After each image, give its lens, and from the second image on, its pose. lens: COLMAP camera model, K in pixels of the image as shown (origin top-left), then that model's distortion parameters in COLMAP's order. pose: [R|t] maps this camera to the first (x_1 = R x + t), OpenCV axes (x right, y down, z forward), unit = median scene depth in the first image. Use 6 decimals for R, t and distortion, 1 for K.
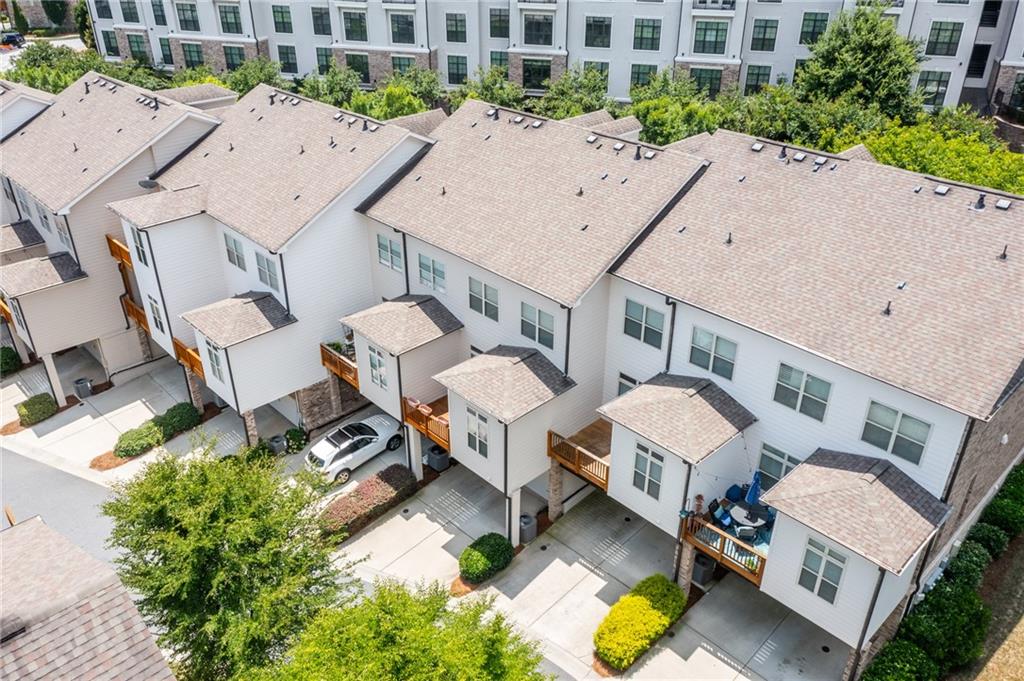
lens RADIAL K [[800.7, 0, 511.4], [0, 800.7, 341.4], [0, 0, 1]] dist [0.008877, 0.003583]
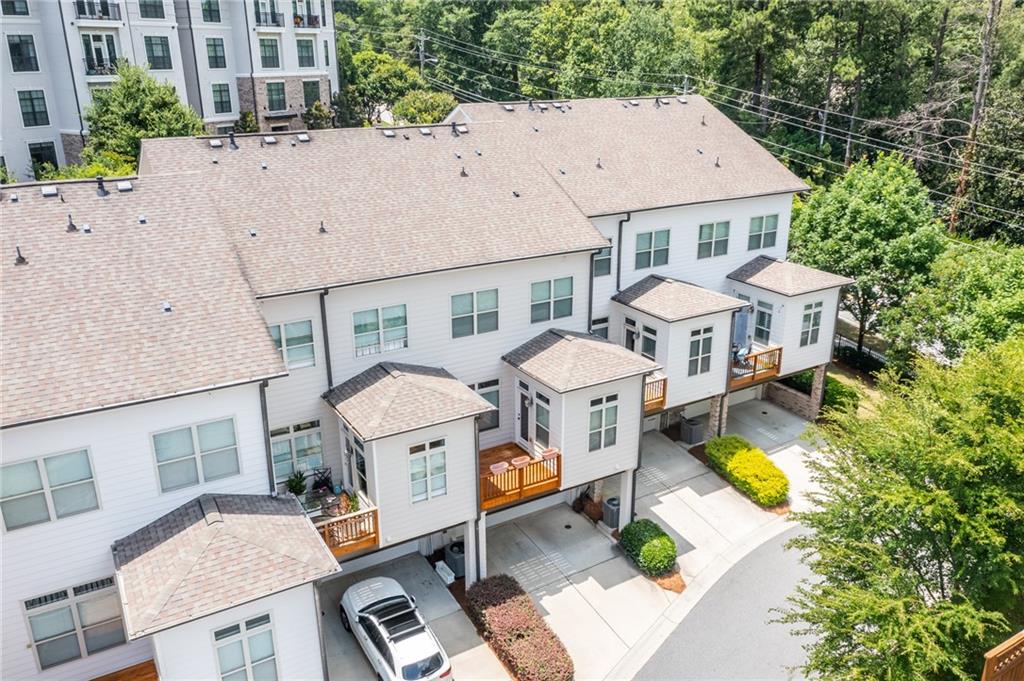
lens RADIAL K [[800.7, 0, 510.4], [0, 800.7, 342.8], [0, 0, 1]] dist [0.008877, 0.003583]
pose [[0.226197, -0.333159, 0.915336, -0.732729], [0.486965, 0.852515, 0.189955, -0.154216], [-0.843623, 0.402769, 0.355073, 0.647607]]
